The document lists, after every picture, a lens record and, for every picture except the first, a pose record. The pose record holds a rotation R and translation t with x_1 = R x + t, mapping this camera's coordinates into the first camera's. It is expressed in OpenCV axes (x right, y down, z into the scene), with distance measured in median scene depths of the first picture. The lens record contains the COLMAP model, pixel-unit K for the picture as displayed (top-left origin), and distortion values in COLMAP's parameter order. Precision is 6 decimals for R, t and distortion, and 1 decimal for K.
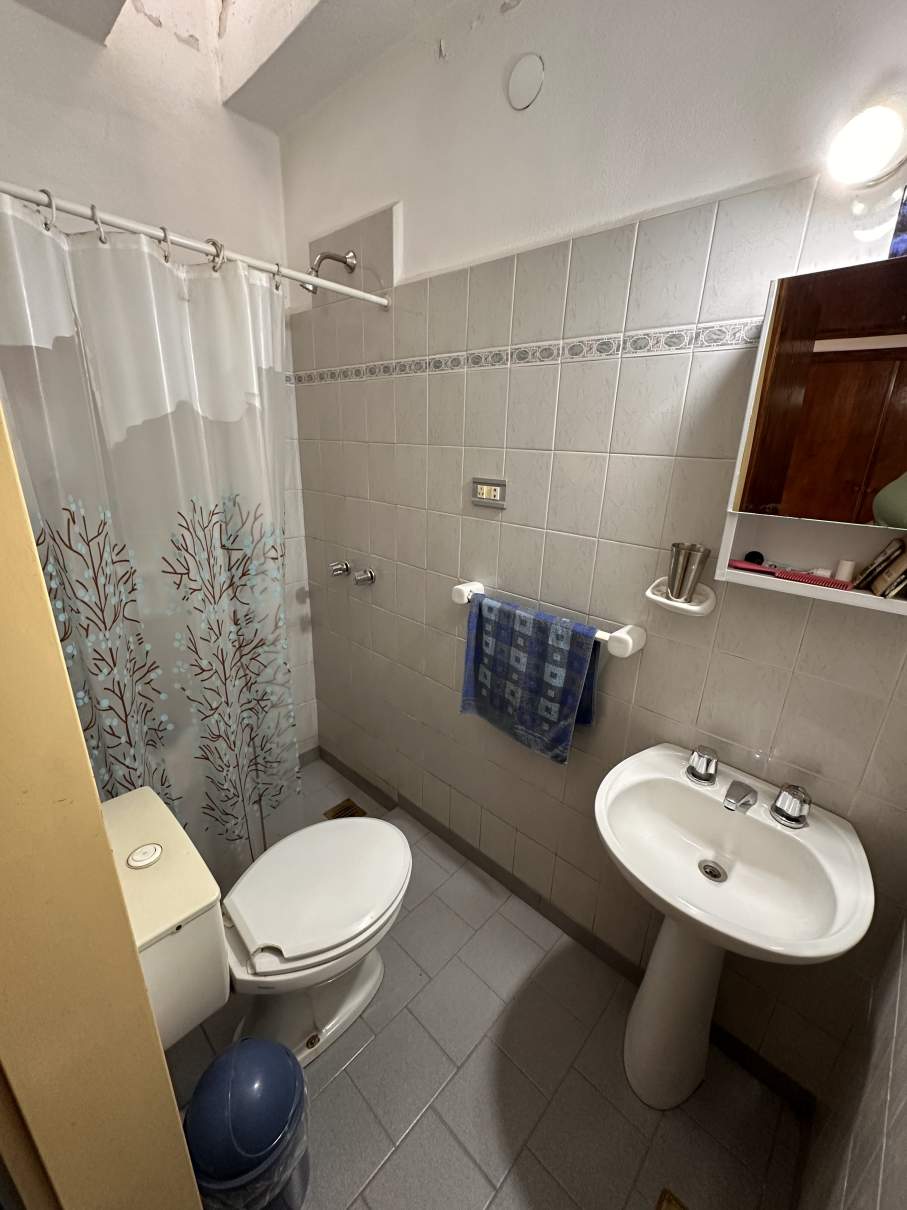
lens RADIAL K [[482.1, 0, 452.8], [0, 482.1, 605.5], [0, 0, 1]] dist [-0.003991, 0.000944]
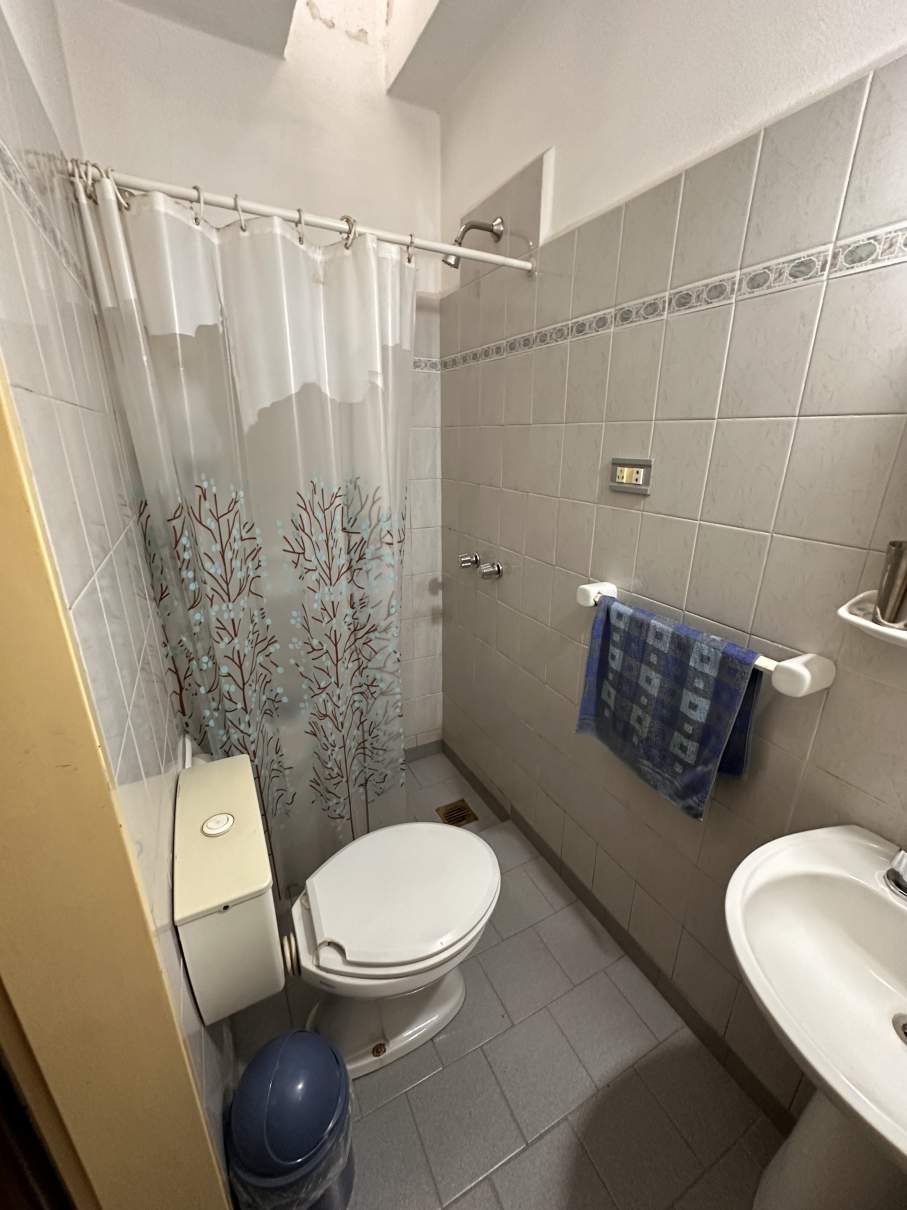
lens RADIAL K [[482.1, 0, 453.8], [0, 482.1, 604.4], [0, 0, 1]] dist [-0.003991, 0.000944]
pose [[0.943171, 0.082953, -0.321787, 0.081919], [-0.083192, 0.996448, 0.013034, 0.001635], [0.321726, 0.014477, 0.946722, 0.130963]]
